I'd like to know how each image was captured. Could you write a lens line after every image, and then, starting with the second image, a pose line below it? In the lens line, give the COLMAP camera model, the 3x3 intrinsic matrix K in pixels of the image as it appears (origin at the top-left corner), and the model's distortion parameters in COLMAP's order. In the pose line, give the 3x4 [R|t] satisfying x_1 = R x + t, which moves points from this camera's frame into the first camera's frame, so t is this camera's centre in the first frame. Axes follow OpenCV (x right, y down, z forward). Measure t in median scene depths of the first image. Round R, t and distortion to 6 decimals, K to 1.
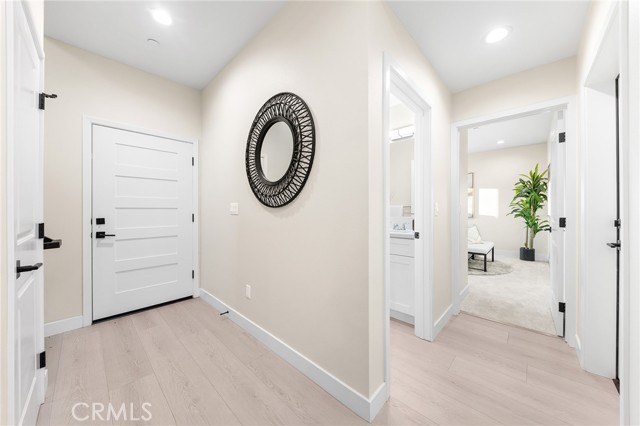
lens RADIAL K [[222.8, 0, 321.4], [0, 222.8, 208.9], [0, 0, 1]] dist [0.000376, -0.000027]
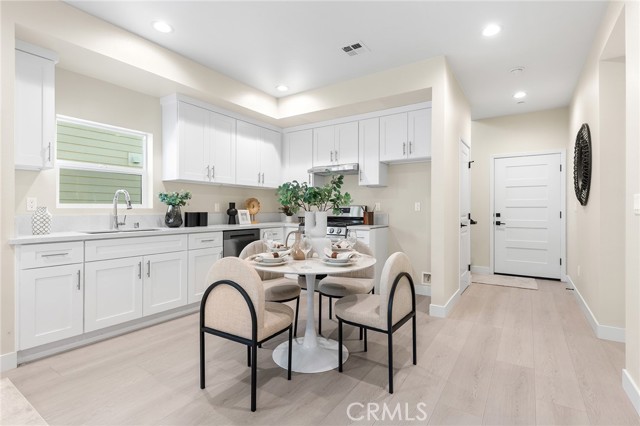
lens RADIAL K [[313.6, 0, 320.0], [0, 313.6, 213.0], [0, 0, 1]] dist [-0.000805, -0.000178]
pose [[0.159425, 0.004936, -0.987198, 1.151661], [0.006090, 0.999964, 0.005983, 0.017854], [0.987191, -0.006966, 0.159390, -0.718061]]
